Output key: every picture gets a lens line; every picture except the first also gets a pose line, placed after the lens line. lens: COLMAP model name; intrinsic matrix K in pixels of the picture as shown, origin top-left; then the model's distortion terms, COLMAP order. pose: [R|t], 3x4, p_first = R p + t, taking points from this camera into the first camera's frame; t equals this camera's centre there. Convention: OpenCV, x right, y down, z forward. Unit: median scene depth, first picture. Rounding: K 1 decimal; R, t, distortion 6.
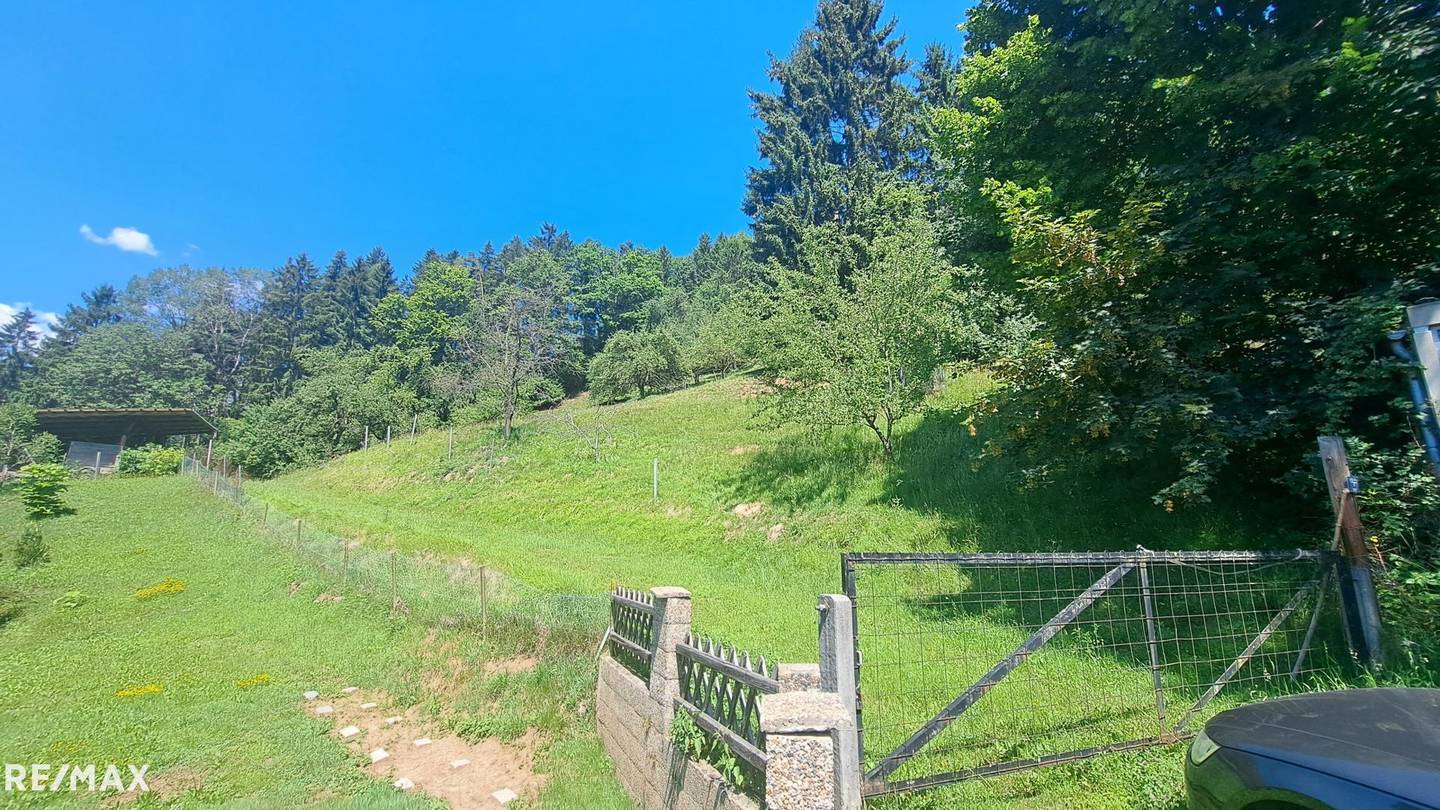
lens RADIAL K [[554.8, 0, 730.7], [0, 554.8, 421.6], [0, 0, 1]] dist [-0.028695, 0.000006]
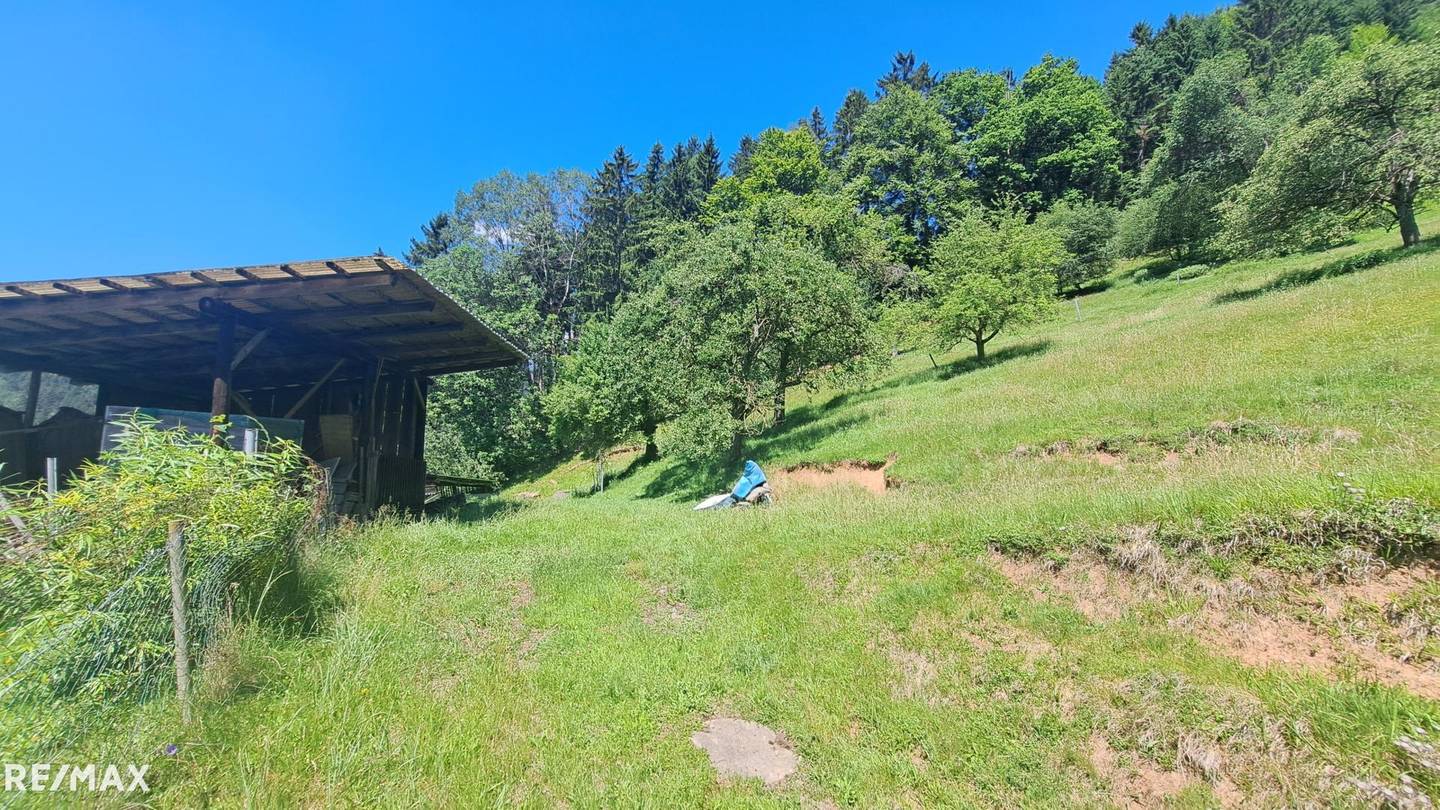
lens RADIAL K [[554.8, 0, 730.7], [0, 554.8, 421.6], [0, 0, 1]] dist [-0.028695, 0.000006]
pose [[0.891047, -0.002879, -0.453902, -0.338482], [0.060850, 0.991711, 0.113162, 0.013986], [0.449814, -0.128453, 0.883837, 0.375342]]
